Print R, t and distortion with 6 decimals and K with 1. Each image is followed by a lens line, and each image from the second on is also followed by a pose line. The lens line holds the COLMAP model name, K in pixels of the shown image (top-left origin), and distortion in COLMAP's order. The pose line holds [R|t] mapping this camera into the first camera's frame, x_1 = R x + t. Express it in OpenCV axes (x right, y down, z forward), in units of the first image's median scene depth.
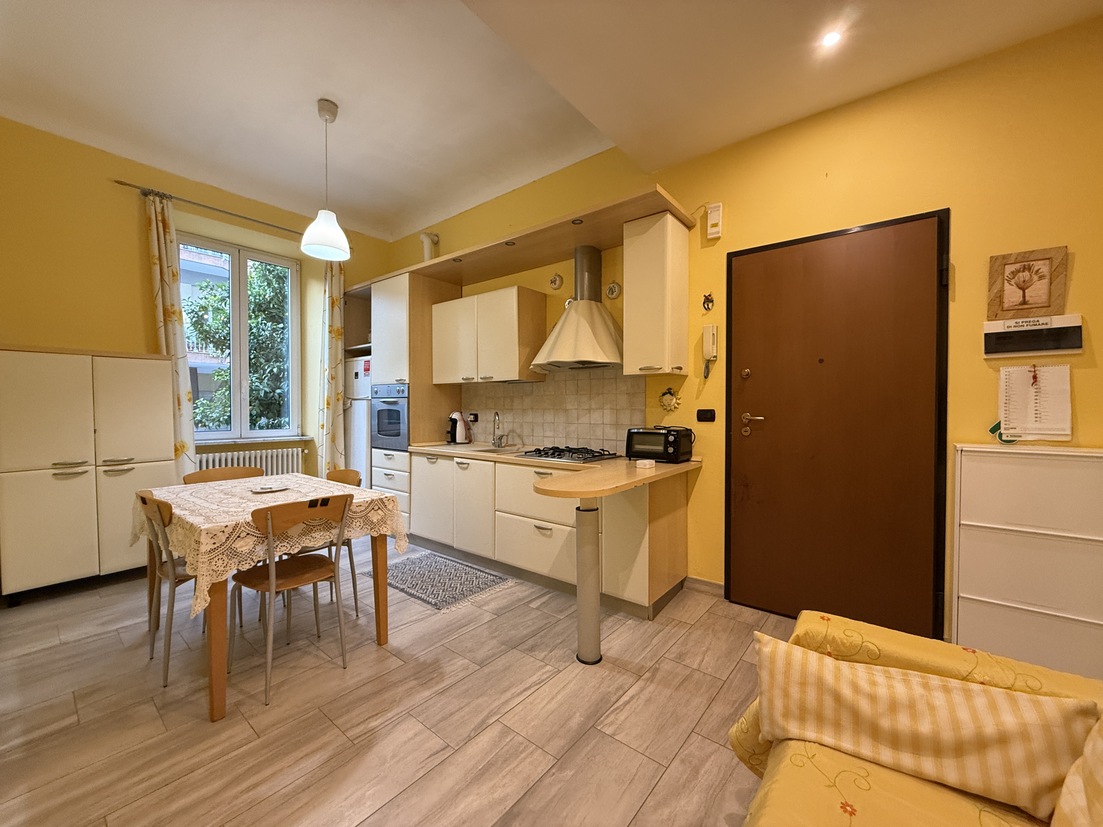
lens RADIAL K [[437.6, 0, 549.4], [0, 437.6, 414.2], [0, 0, 1]] dist [-0.000875, 0.000115]
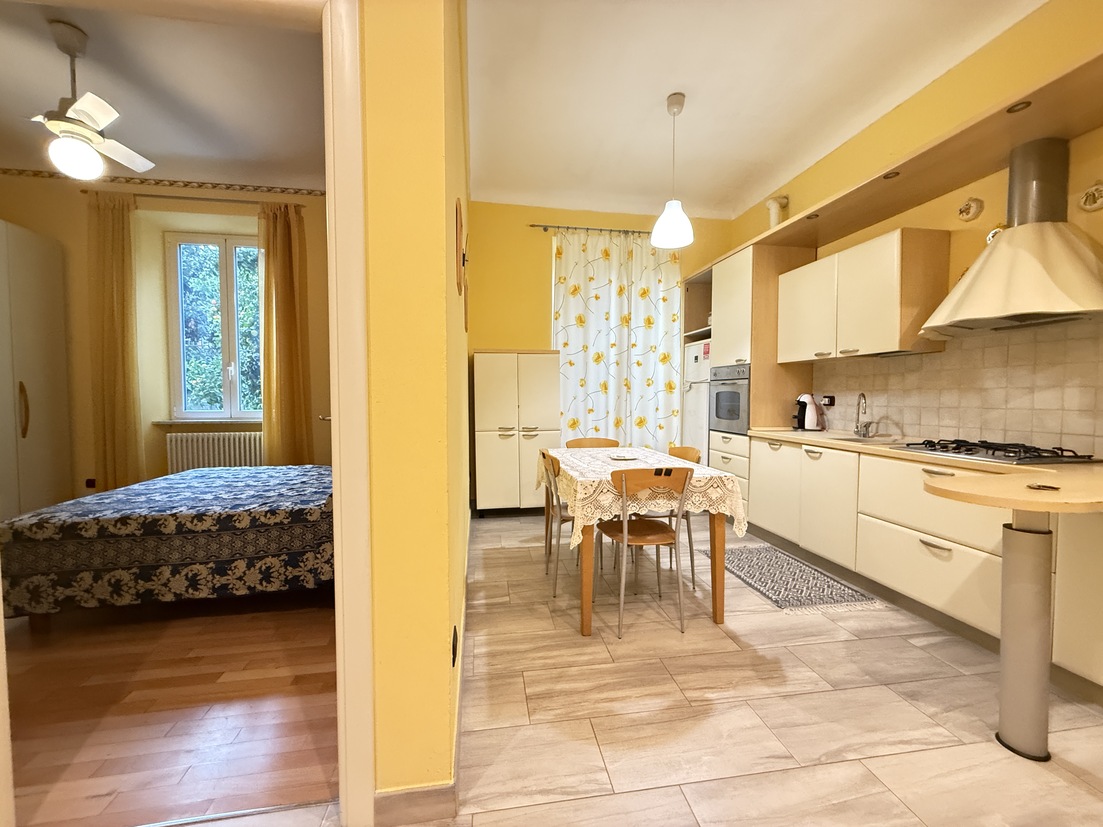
lens RADIAL K [[437.6, 0, 550.5], [0, 437.6, 413.7], [0, 0, 1]] dist [-0.000875, 0.000115]
pose [[0.744714, 0.026637, -0.666852, -0.011606], [-0.009619, 0.999528, 0.029183, 0.019107], [0.667315, -0.015318, 0.744618, 0.008452]]
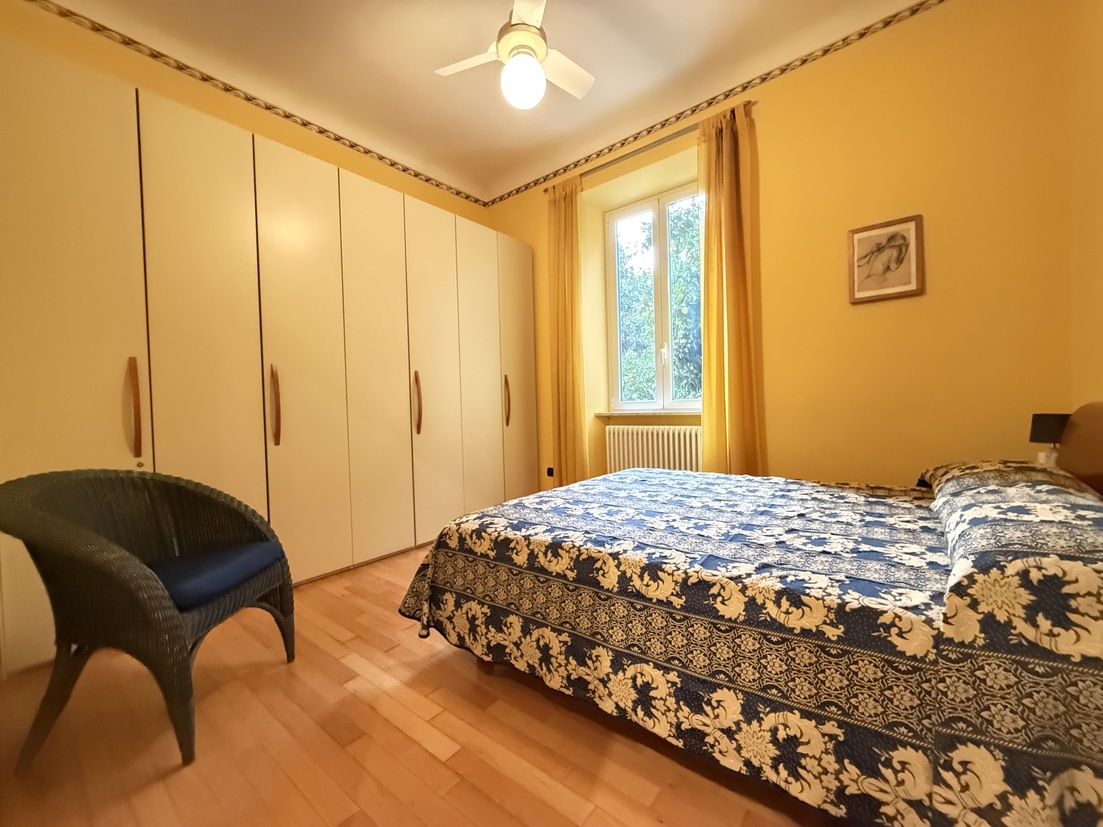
lens RADIAL K [[437.6, 0, 548.5], [0, 437.6, 412.7], [0, 0, 1]] dist [-0.000875, 0.000115]
pose [[-0.010645, 0.016813, -0.999802, -0.415641], [0.013523, 0.999770, 0.016669, 0.058314], [0.999852, -0.013343, -0.010870, 0.056811]]
